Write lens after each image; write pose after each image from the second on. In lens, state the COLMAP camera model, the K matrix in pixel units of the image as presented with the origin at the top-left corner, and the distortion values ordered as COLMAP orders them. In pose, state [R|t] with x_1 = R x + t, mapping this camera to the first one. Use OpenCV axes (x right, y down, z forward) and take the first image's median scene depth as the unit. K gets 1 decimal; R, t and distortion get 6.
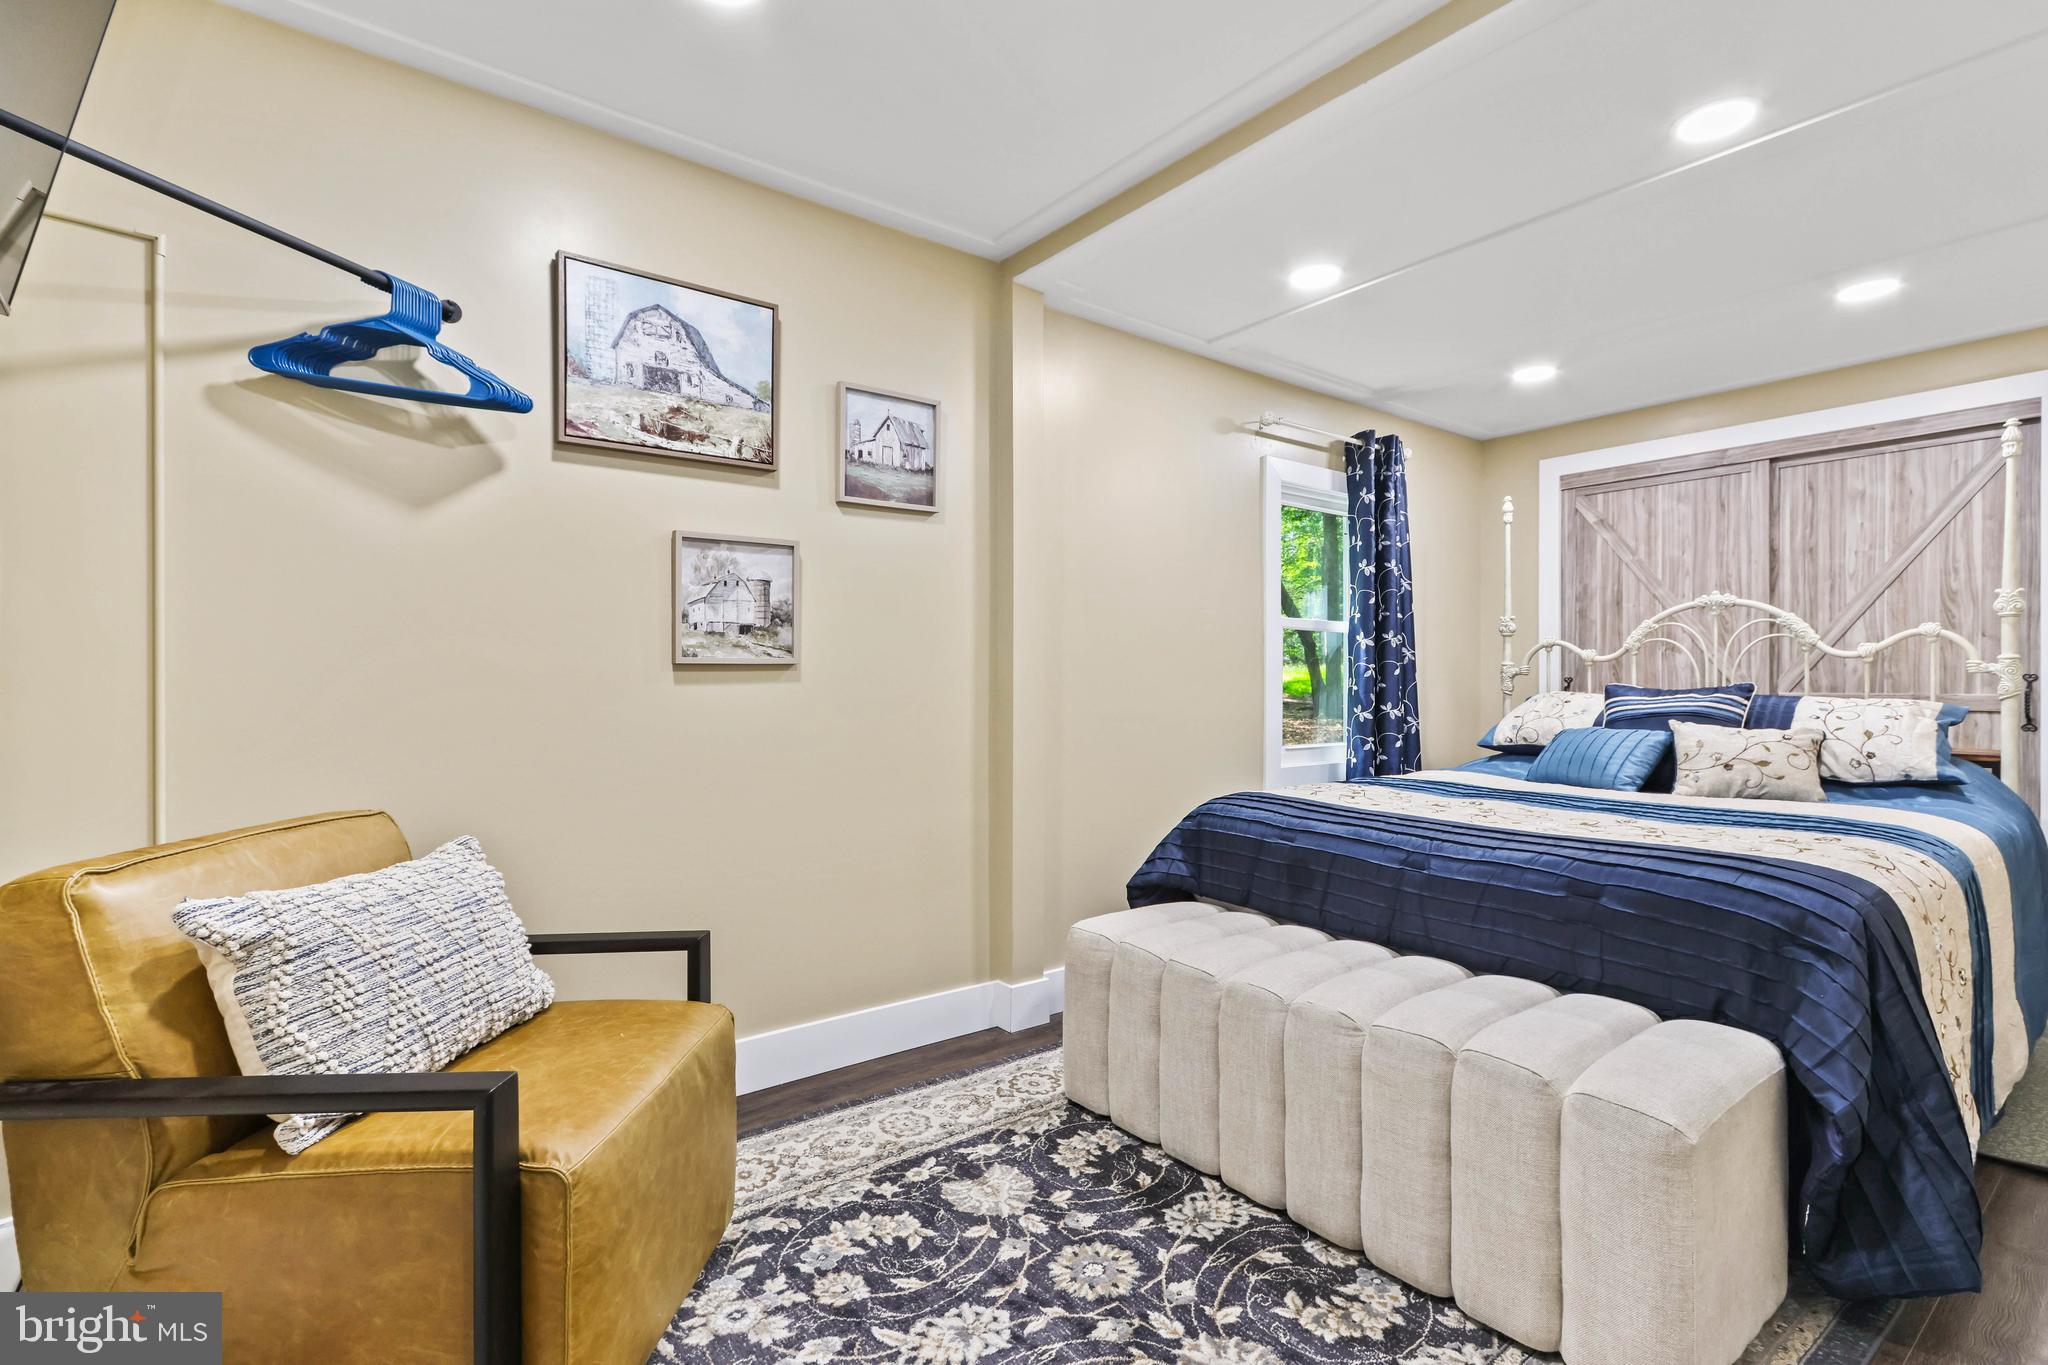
lens RADIAL K [[959.7, 0, 1018.5], [0, 959.7, 682.9], [0, 0, 1]] dist [0.001723, 0.000590]
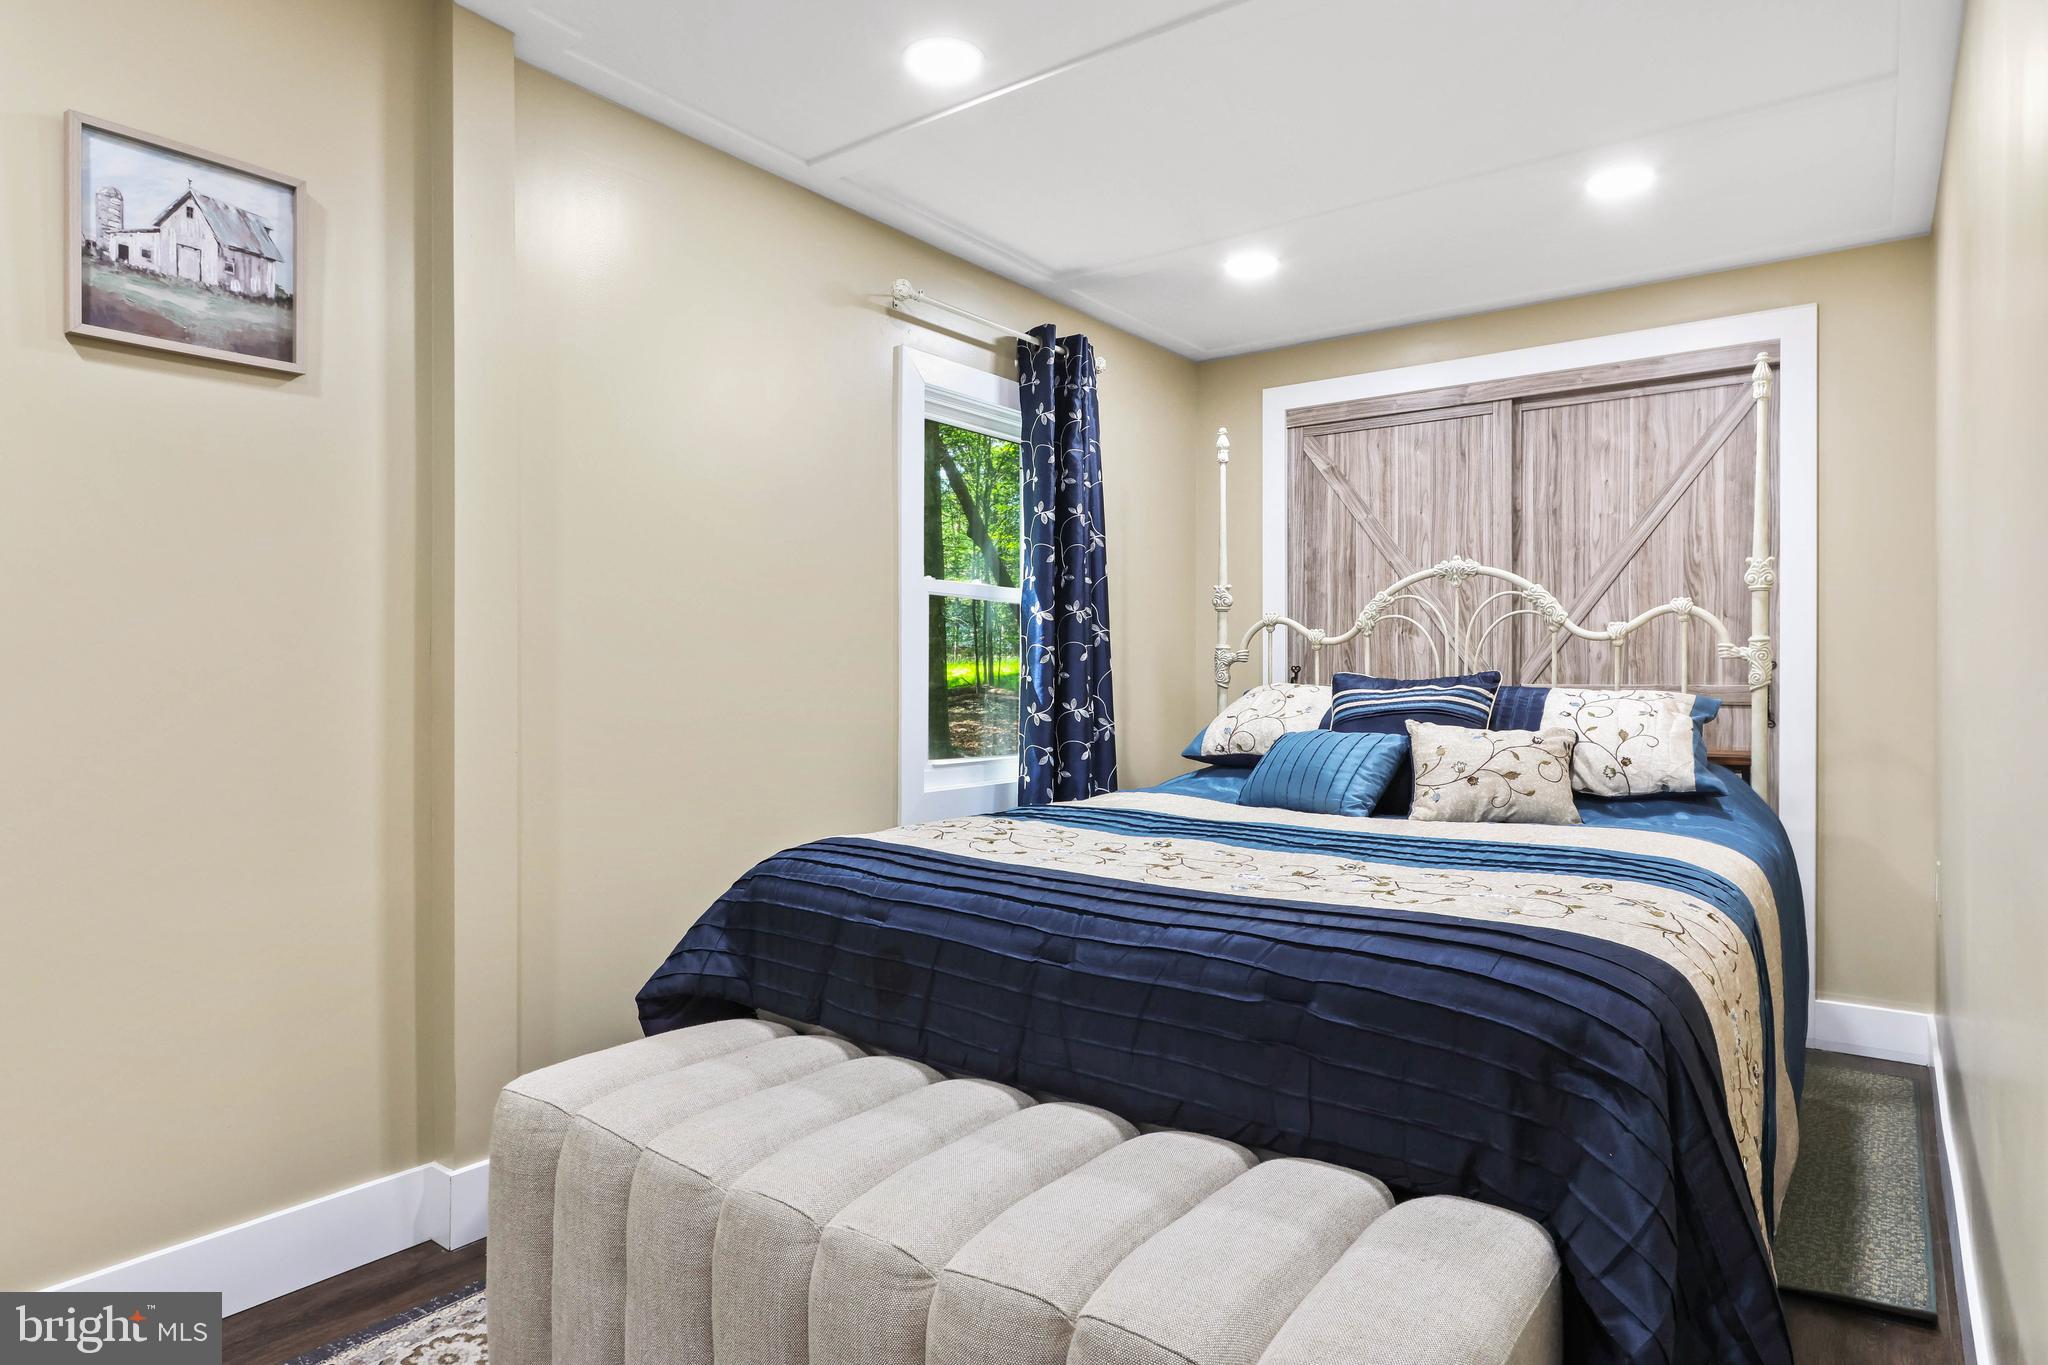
lens RADIAL K [[1167.1, 0, 1024.0], [0, 1167.1, 682.5], [0, 0, 1]] dist [-0.014173, 0.003547]
pose [[0.961718, -0.001682, 0.274035, 0.134194], [0.000449, 0.999990, 0.004560, 0.005046], [-0.274040, -0.004263, 0.961709, 0.196093]]
